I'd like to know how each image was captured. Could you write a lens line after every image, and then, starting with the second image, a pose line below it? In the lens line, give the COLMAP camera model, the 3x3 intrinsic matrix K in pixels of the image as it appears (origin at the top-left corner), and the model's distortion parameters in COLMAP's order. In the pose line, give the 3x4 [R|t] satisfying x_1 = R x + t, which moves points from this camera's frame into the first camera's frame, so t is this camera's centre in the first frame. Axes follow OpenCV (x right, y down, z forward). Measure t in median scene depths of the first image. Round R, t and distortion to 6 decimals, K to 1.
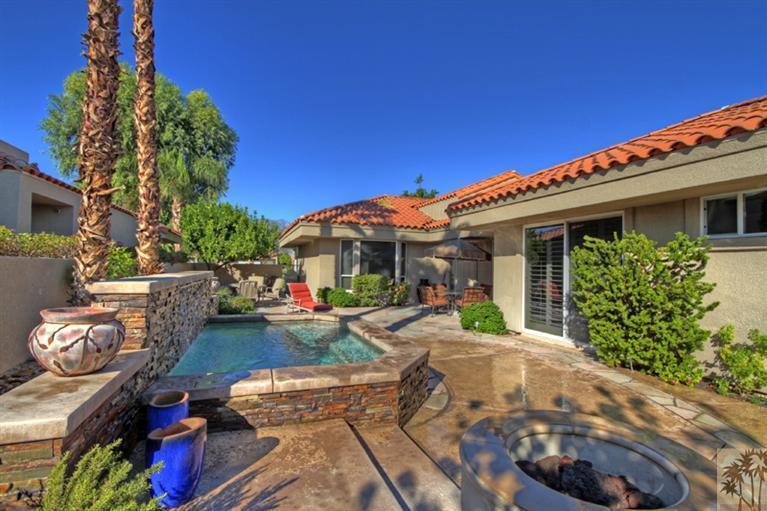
lens RADIAL K [[364.3, 0, 389.7], [0, 364.3, 258.3], [0, 0, 1]] dist [-0.011011, 0.000388]
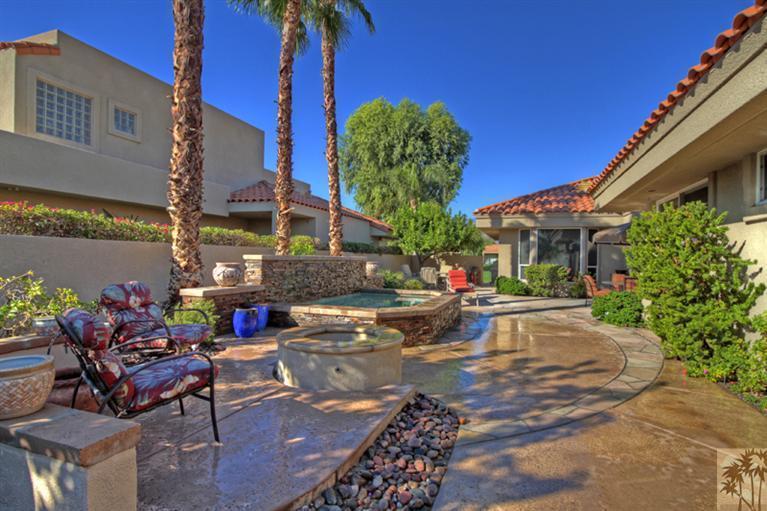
lens RADIAL K [[393.6, 0, 392.4], [0, 393.6, 256.1], [0, 0, 1]] dist [-0.004296, 0.000540]
pose [[0.776570, -0.013825, -0.629879, 0.281271], [0.018151, 0.999835, 0.000433, 0.016814], [0.629770, -0.011769, 0.776693, -0.071298]]
